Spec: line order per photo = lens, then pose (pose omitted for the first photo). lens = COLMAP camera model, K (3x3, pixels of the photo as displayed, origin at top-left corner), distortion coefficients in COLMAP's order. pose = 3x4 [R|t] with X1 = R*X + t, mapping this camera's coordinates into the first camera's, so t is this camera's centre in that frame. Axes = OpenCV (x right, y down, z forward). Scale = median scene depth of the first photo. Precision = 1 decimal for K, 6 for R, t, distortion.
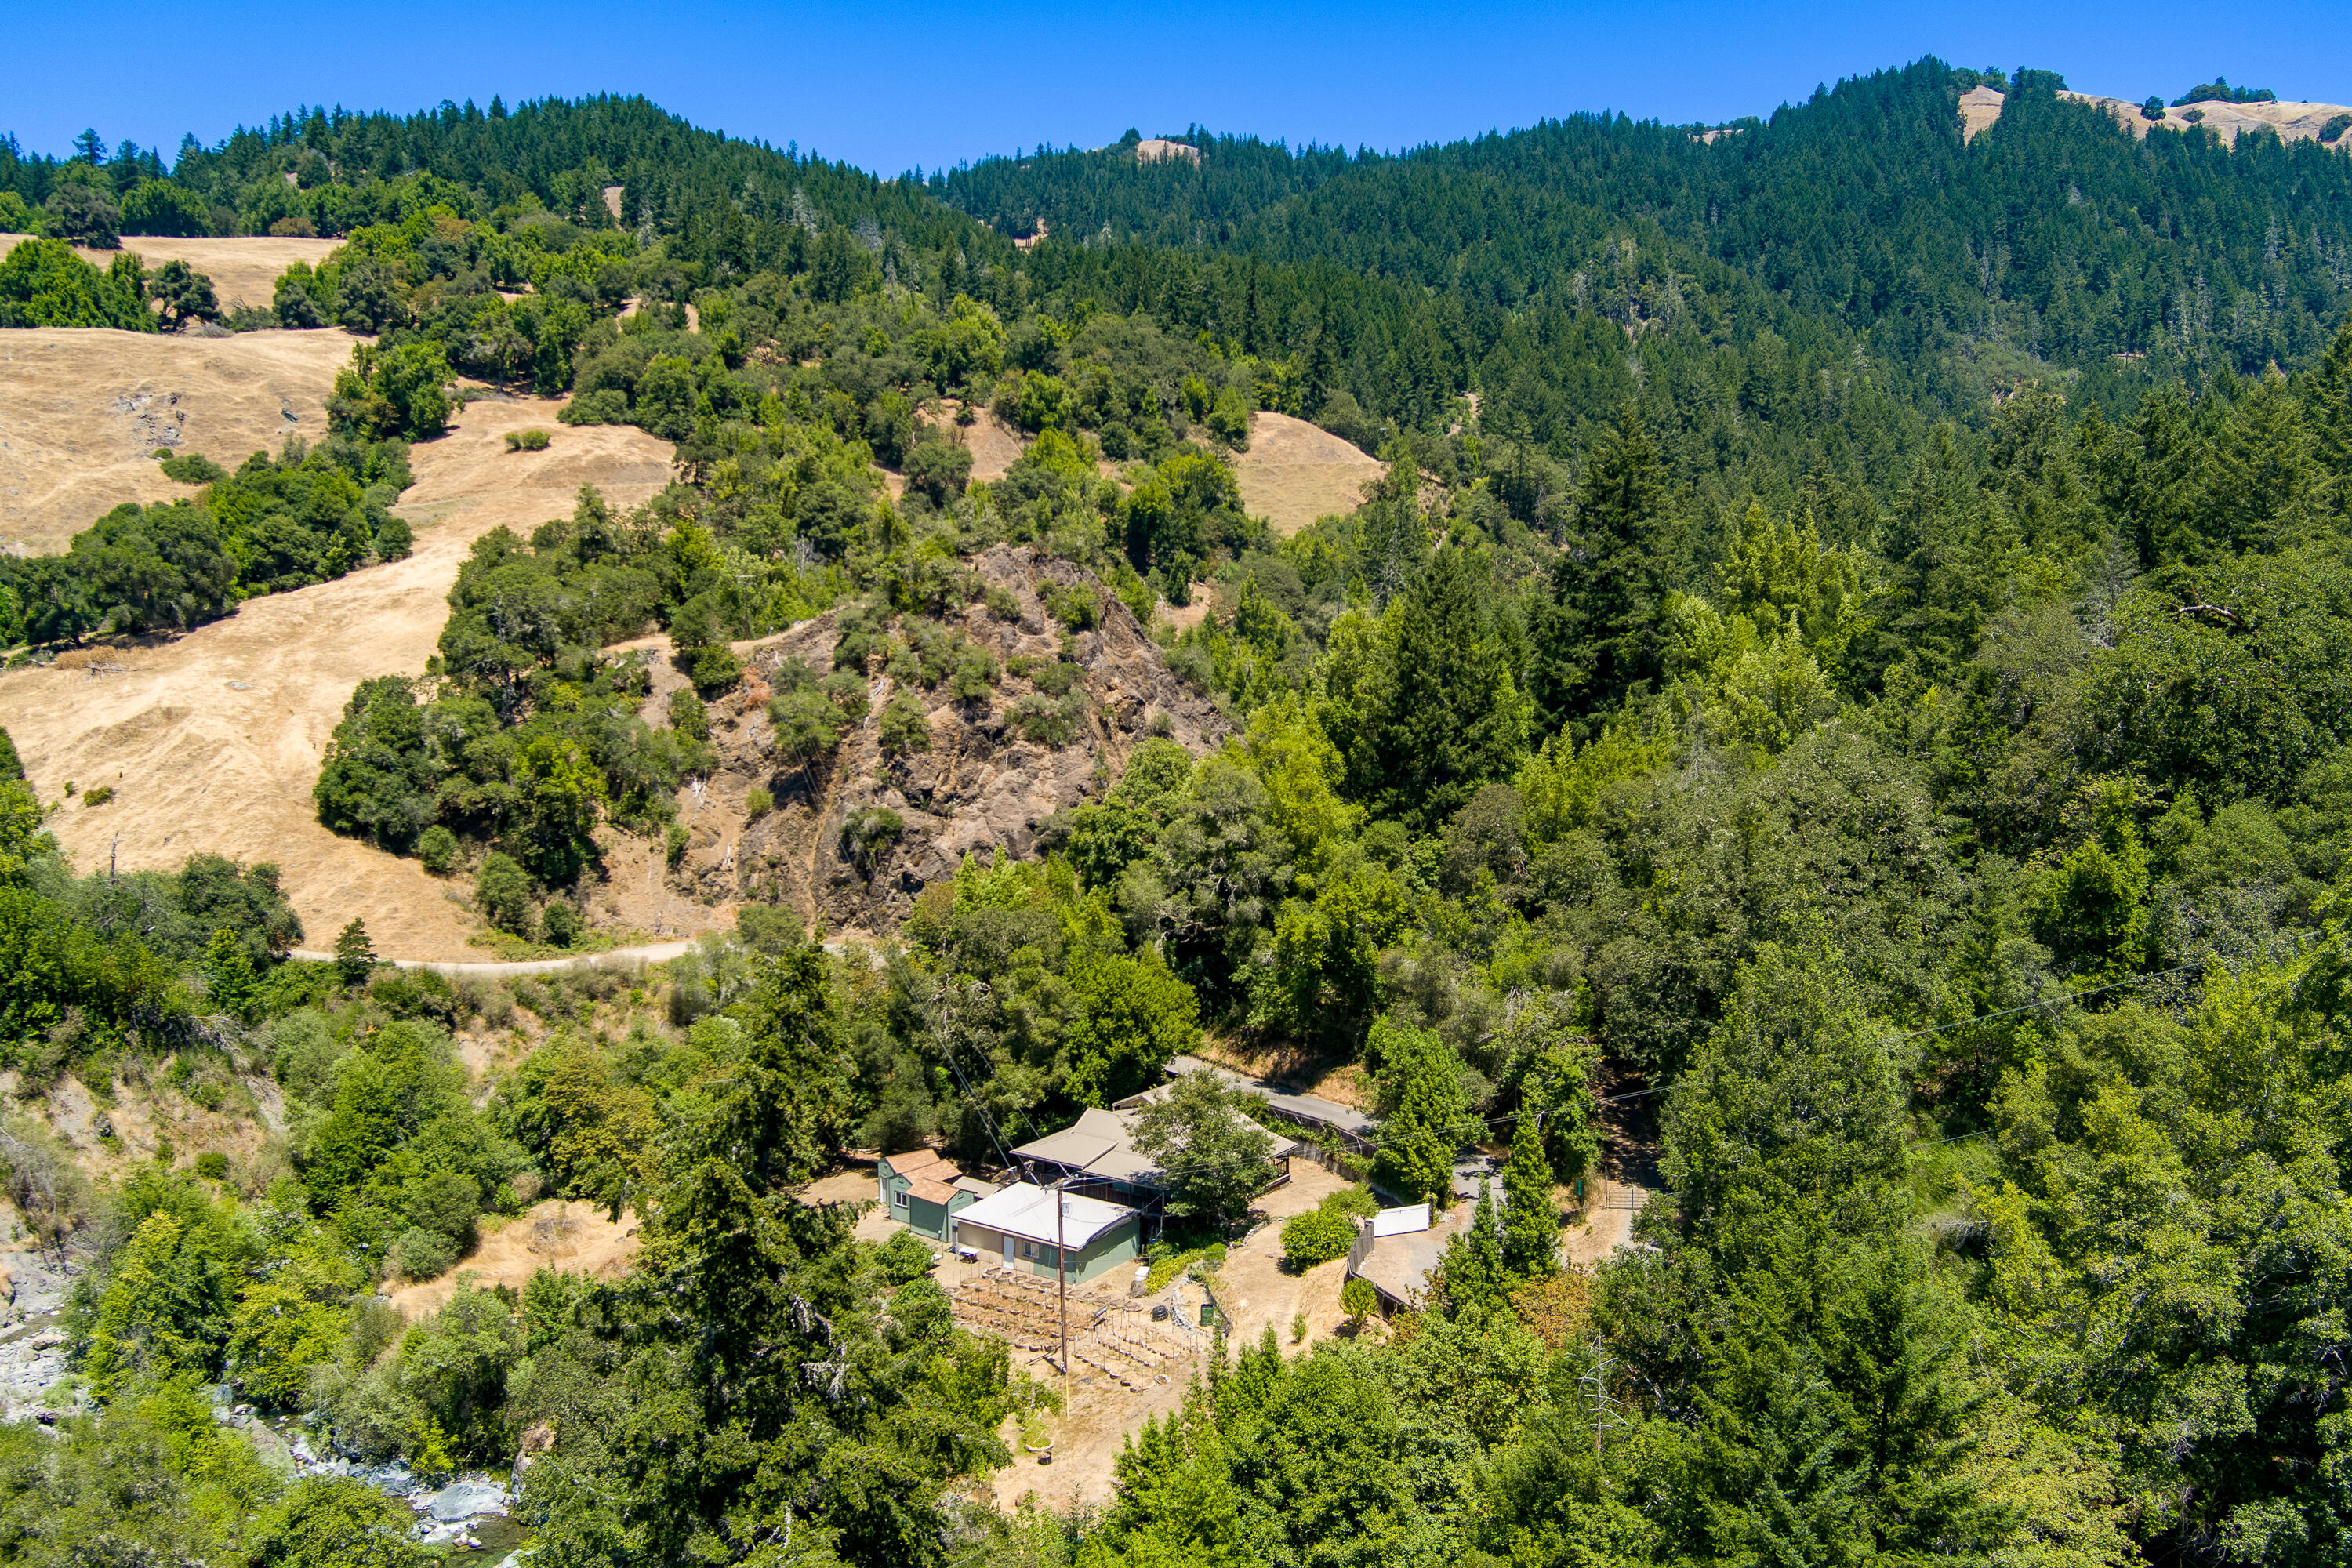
lens RADIAL K [[1903.1, 0, 1176.0], [0, 1903.1, 784.0], [0, 0, 1]] dist [-0.069656, 0.008173]
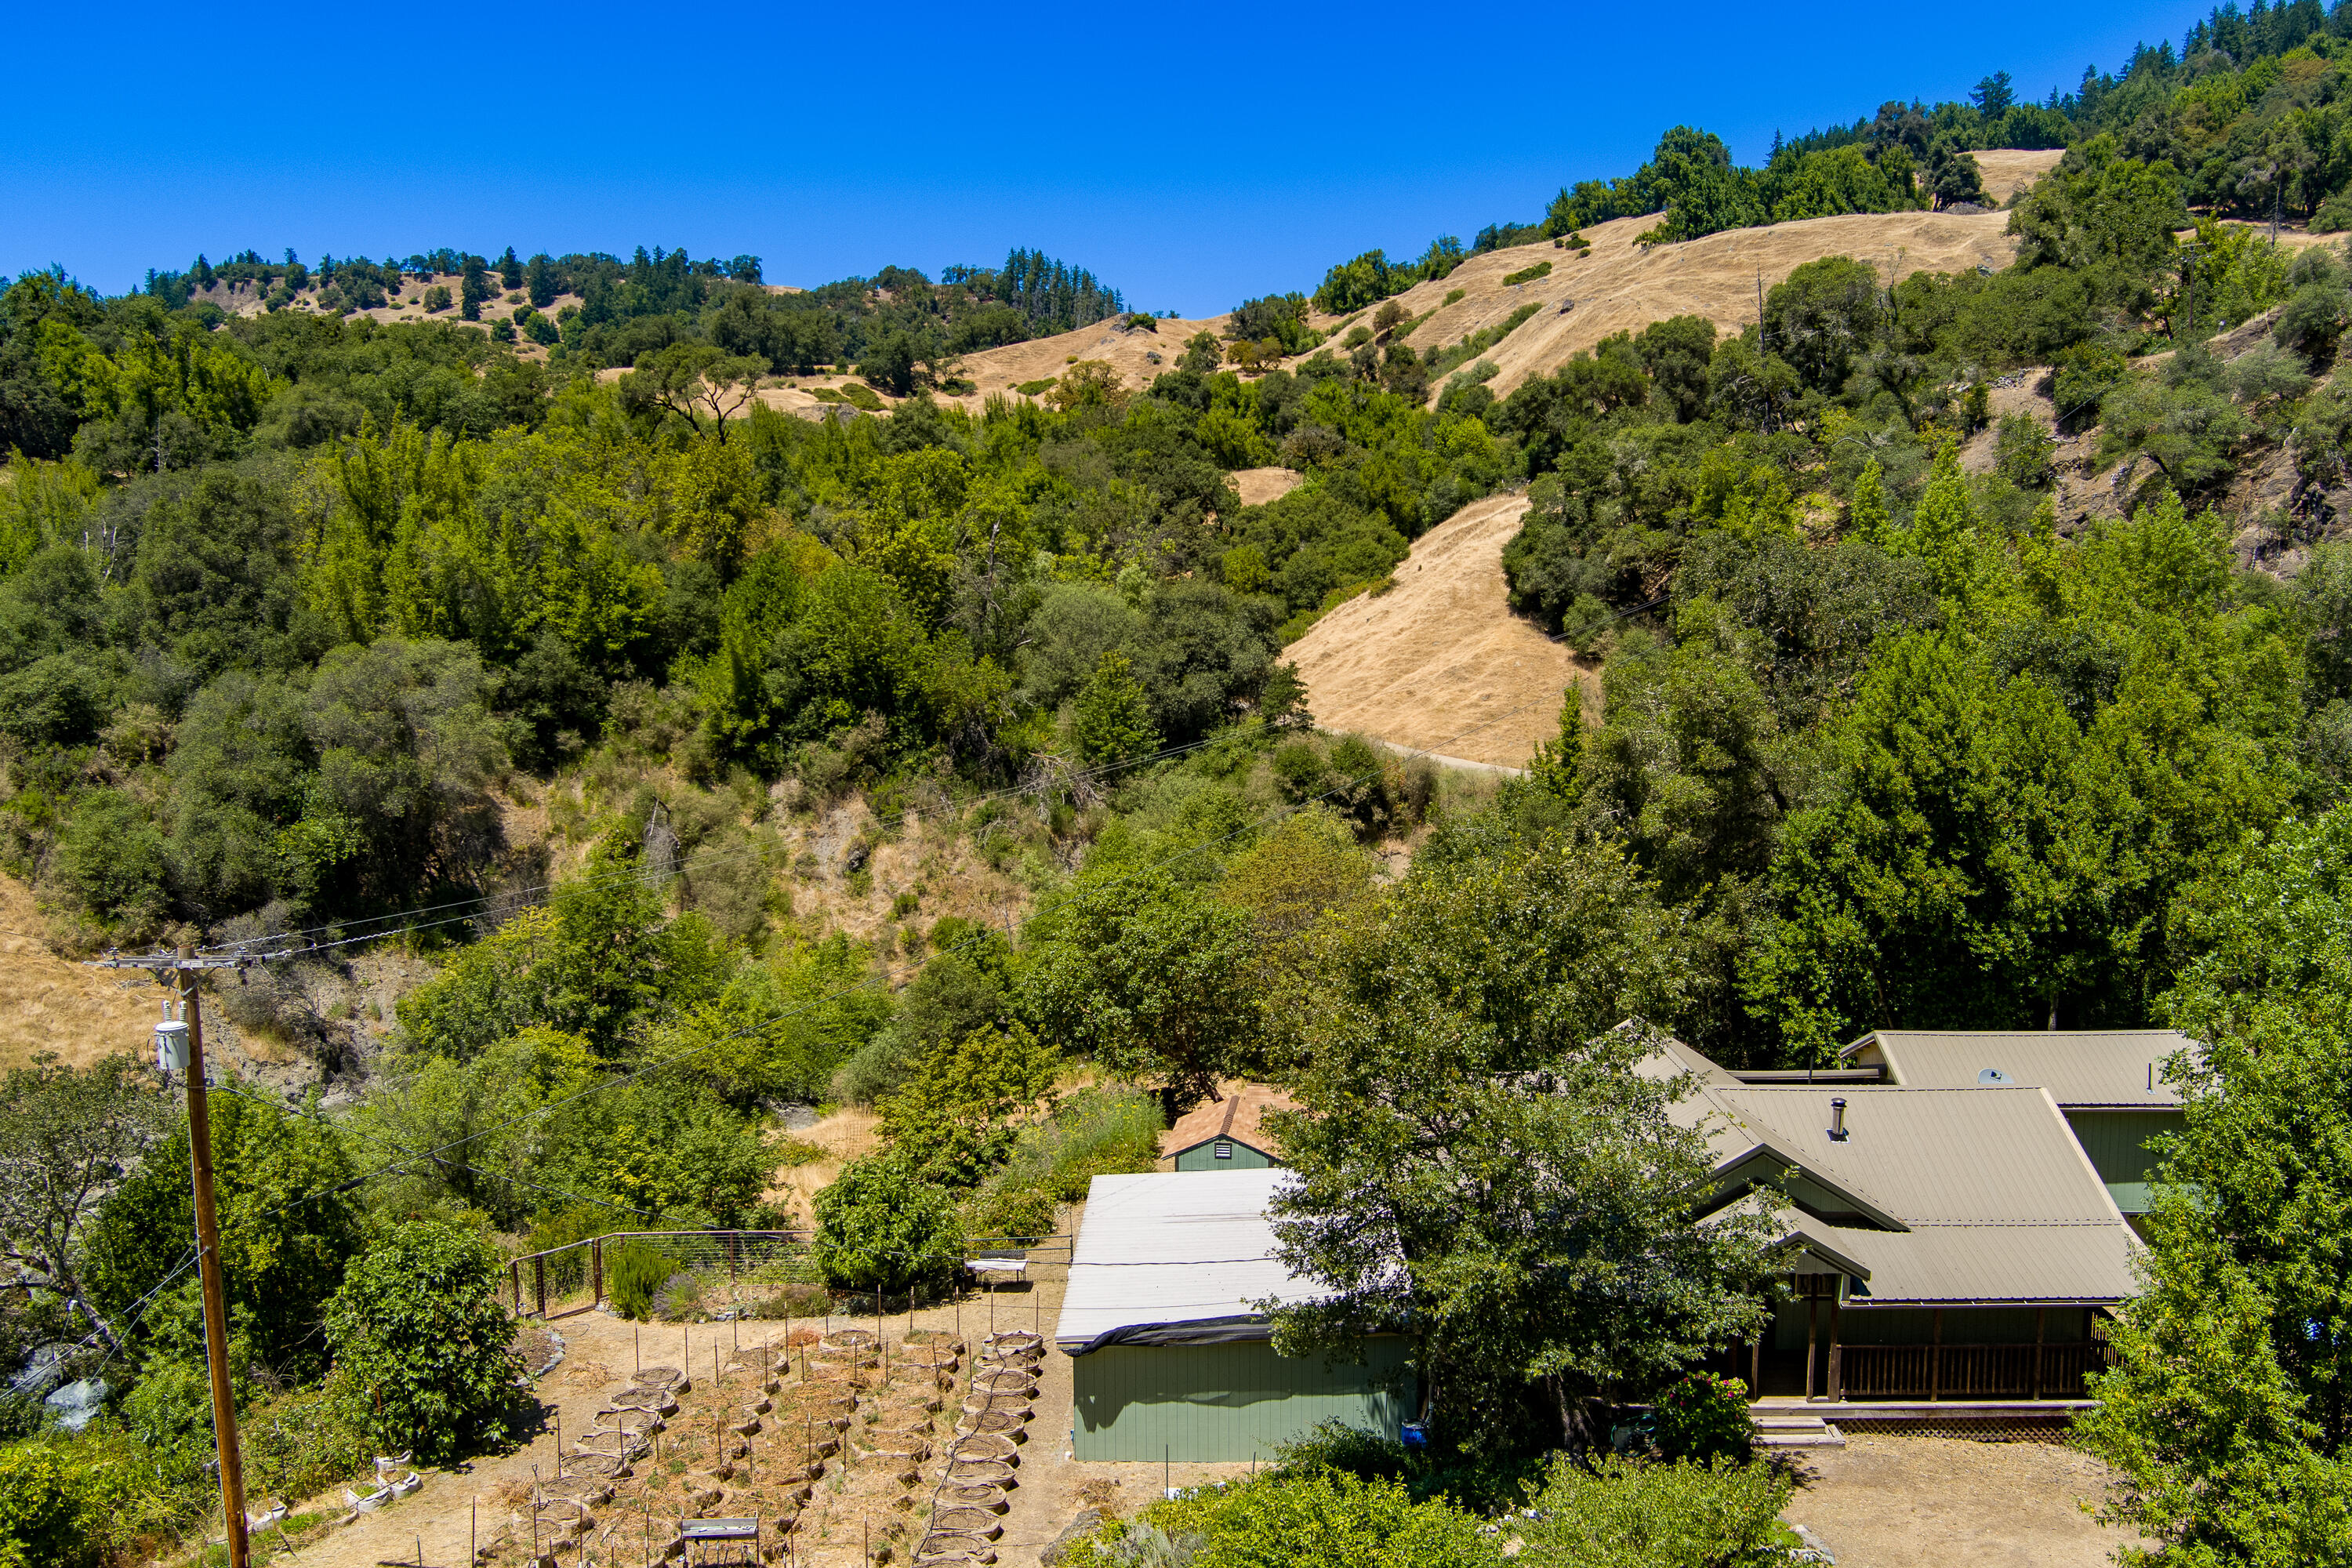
lens RADIAL K [[1903.1, 0, 1176.0], [0, 1903.1, 784.0], [0, 0, 1]] dist [-0.069656, 0.008173]
pose [[0.545269, 0.077774, -0.834645, 0.111576], [-0.086194, 0.995611, 0.036463, 0.073326], [0.833818, 0.052059, 0.549580, 0.439047]]
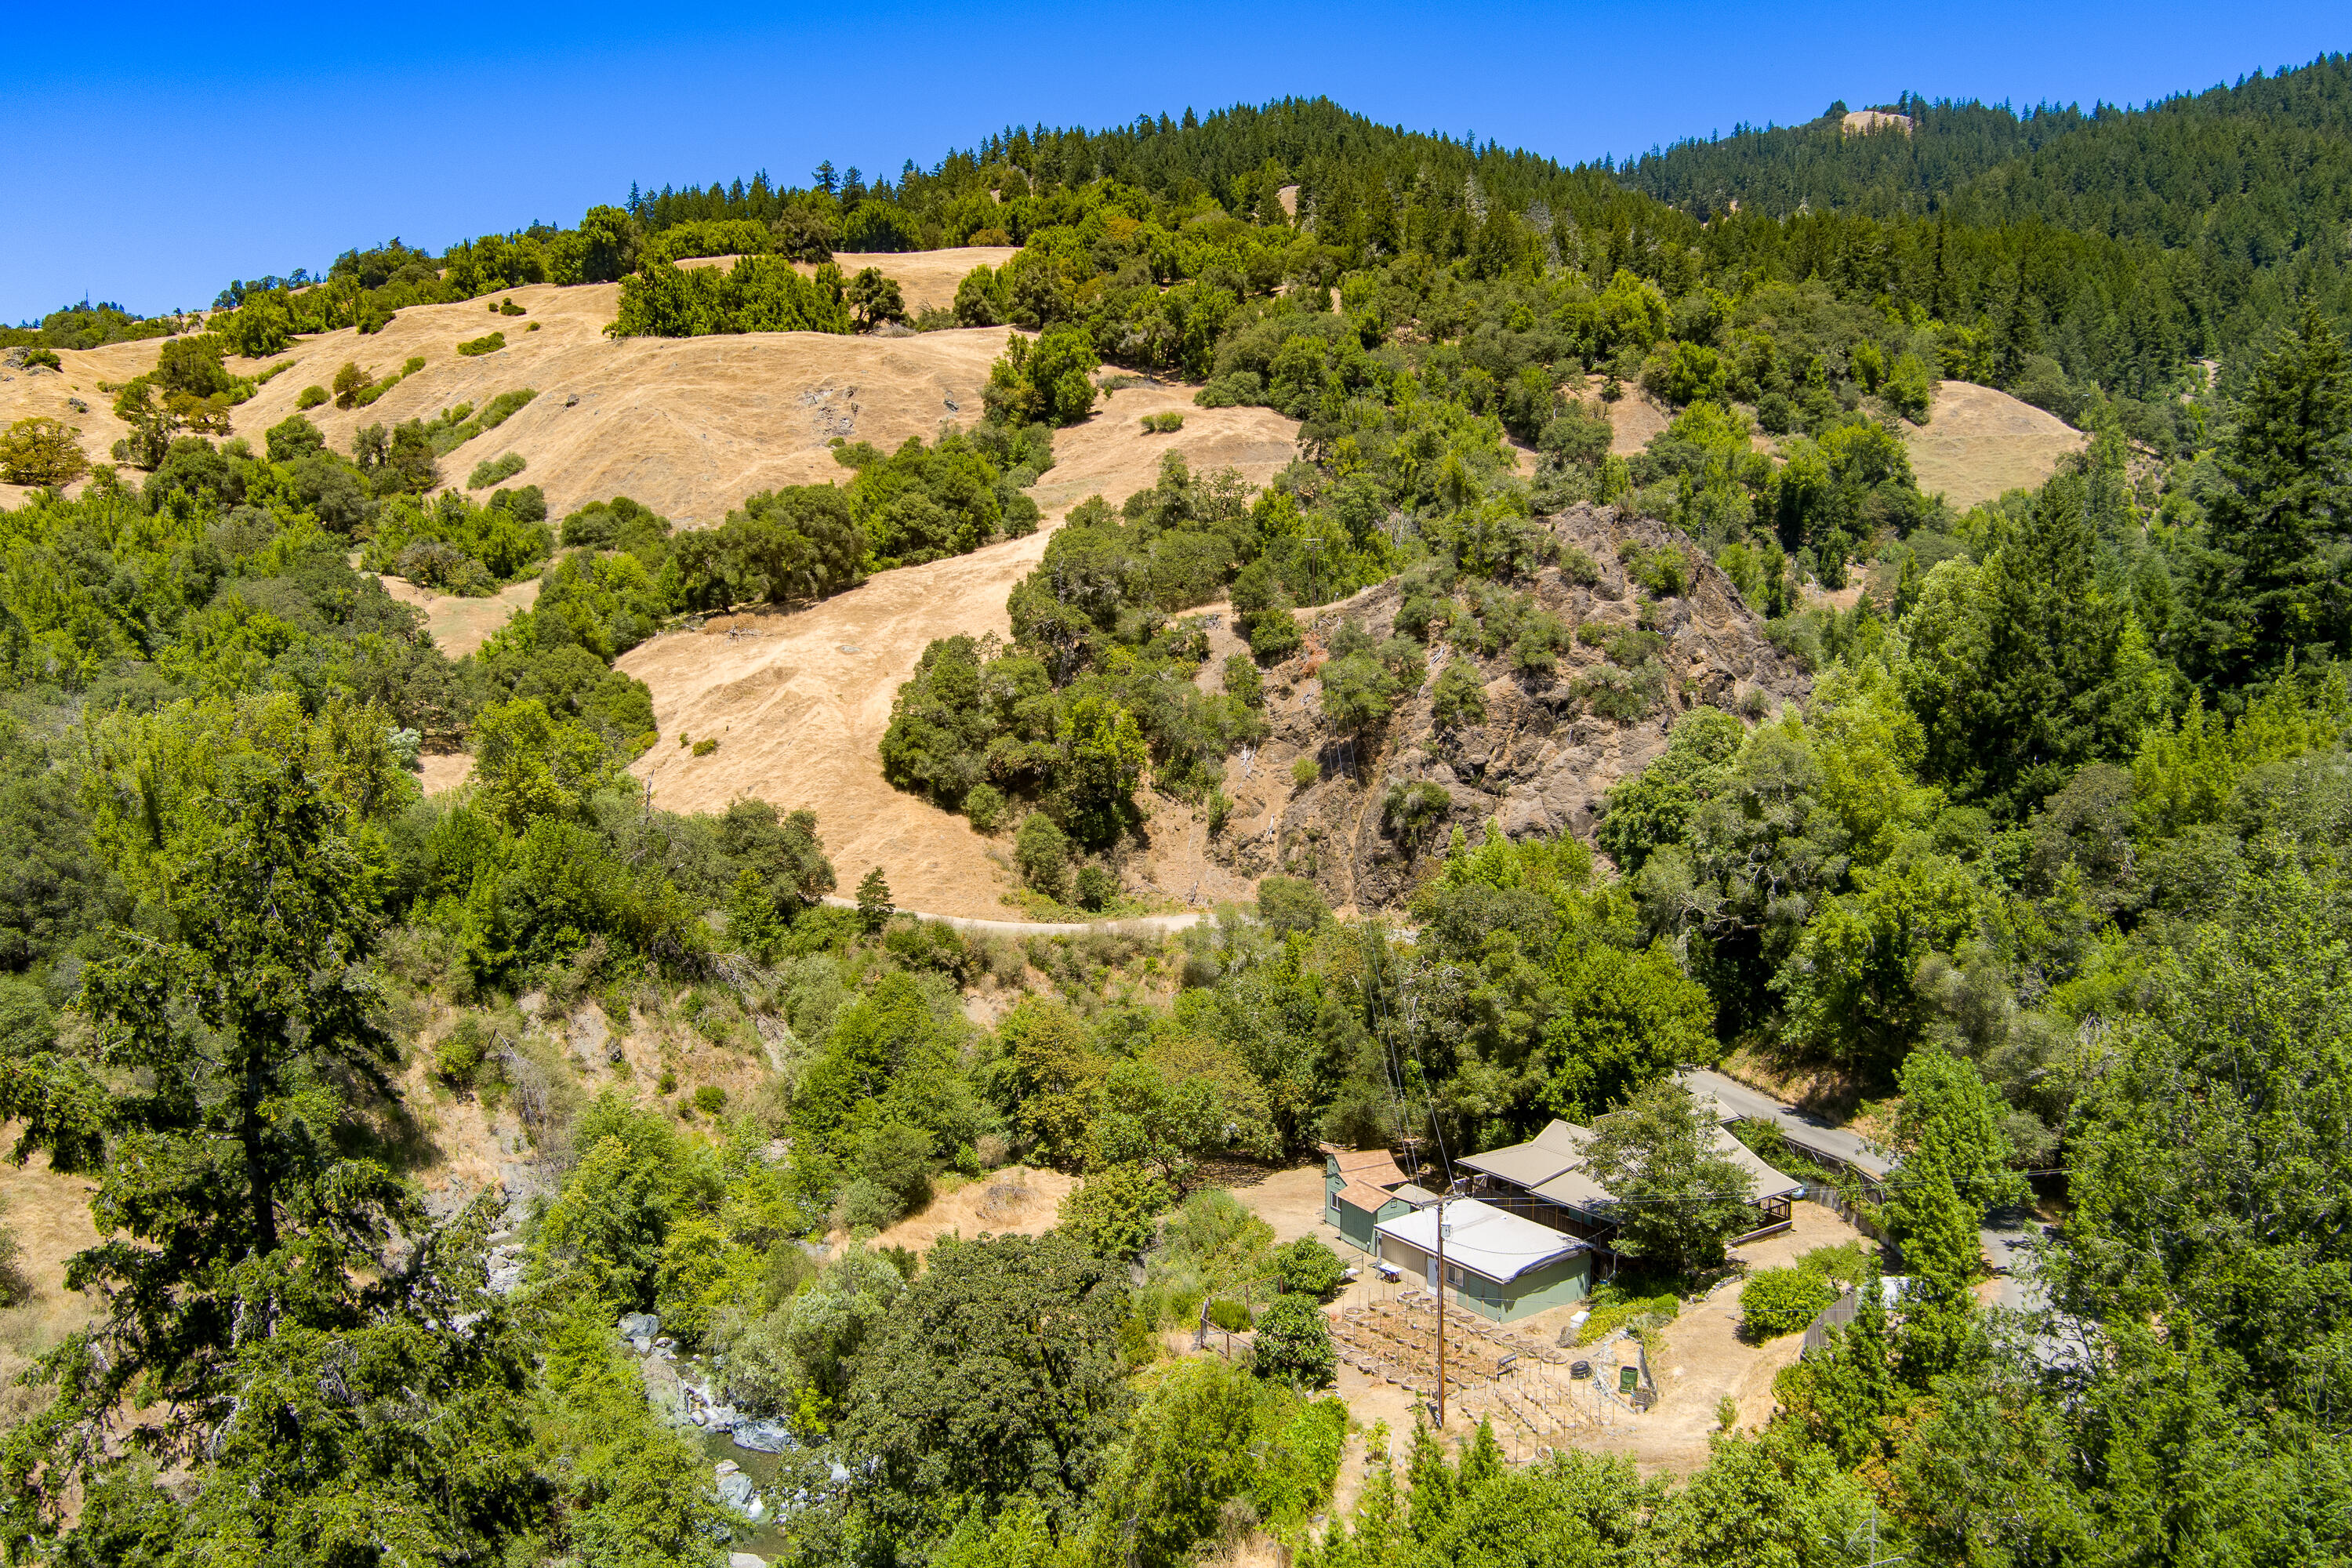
lens RADIAL K [[1903.1, 0, 1176.0], [0, 1903.1, 784.0], [0, 0, 1]] dist [-0.069656, 0.008173]
pose [[0.936047, 0.035206, -0.350110, 0.052461], [-0.035466, 0.999355, 0.005669, 0.011789], [0.350084, 0.007111, 0.936691, 0.079287]]
